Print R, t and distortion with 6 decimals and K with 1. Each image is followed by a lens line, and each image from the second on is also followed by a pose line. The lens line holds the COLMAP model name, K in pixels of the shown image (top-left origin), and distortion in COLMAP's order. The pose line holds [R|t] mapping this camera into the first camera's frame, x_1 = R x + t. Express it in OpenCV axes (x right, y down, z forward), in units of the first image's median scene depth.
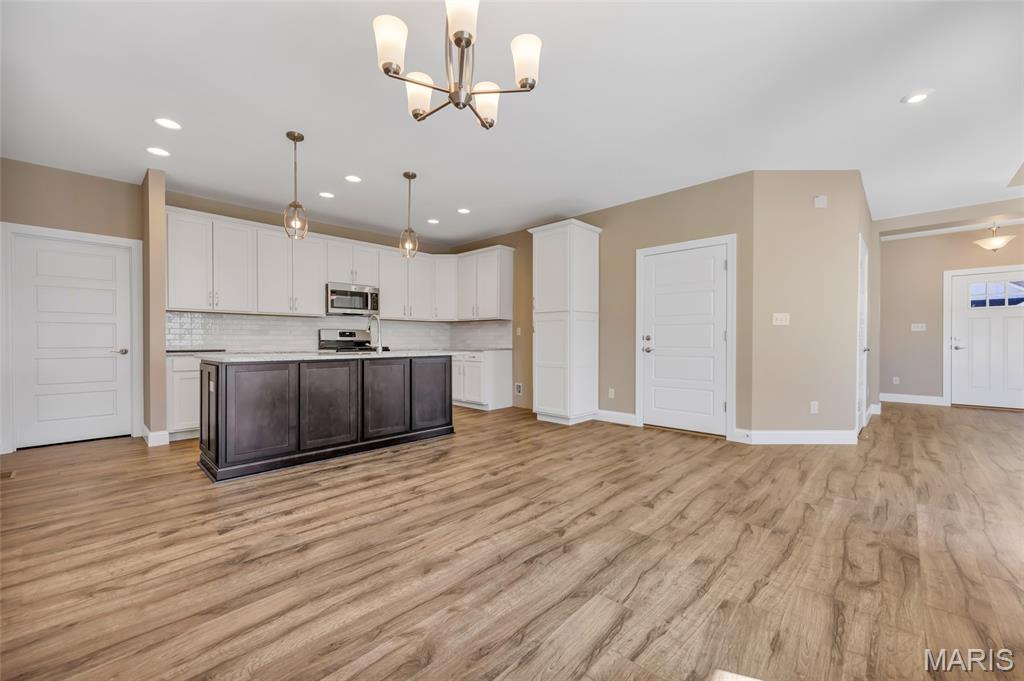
lens RADIAL K [[412.7, 0, 507.9], [0, 412.7, 342.0], [0, 0, 1]] dist [0.007576, -0.000328]
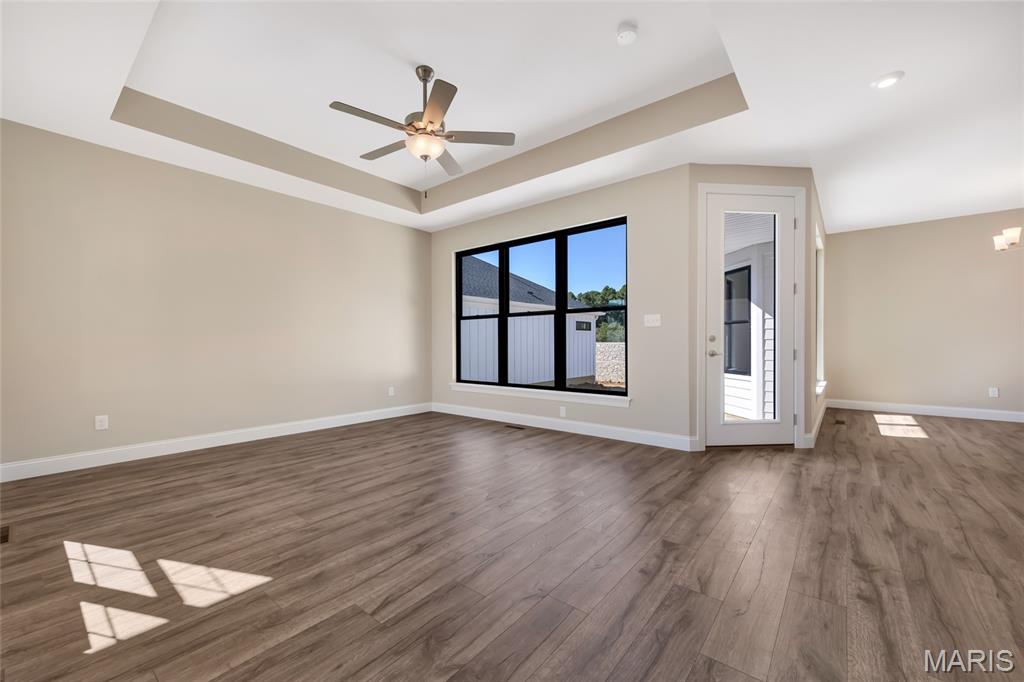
lens RADIAL K [[412.7, 0, 512.6], [0, 412.7, 343.4], [0, 0, 1]] dist [0.007576, -0.000328]
pose [[-0.996176, -0.000815, -0.087362, 1.559679], [-0.001611, 0.999958, 0.009045, -0.002806], [0.087351, 0.009151, -0.996136, 1.526323]]
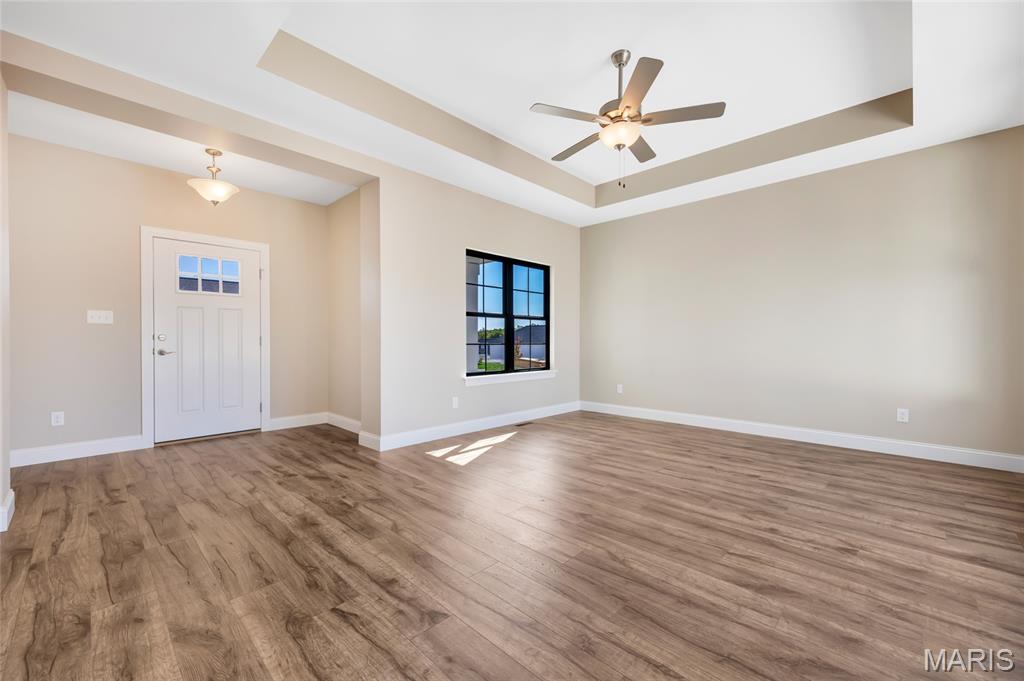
lens RADIAL K [[412.7, 0, 510.7], [0, 412.7, 340.4], [0, 0, 1]] dist [0.007576, -0.000328]
pose [[0.006292, -0.003497, 0.999974, 0.840158], [0.009274, 0.999951, 0.003438, -0.001477], [-0.999937, 0.009252, 0.006325, 0.863750]]
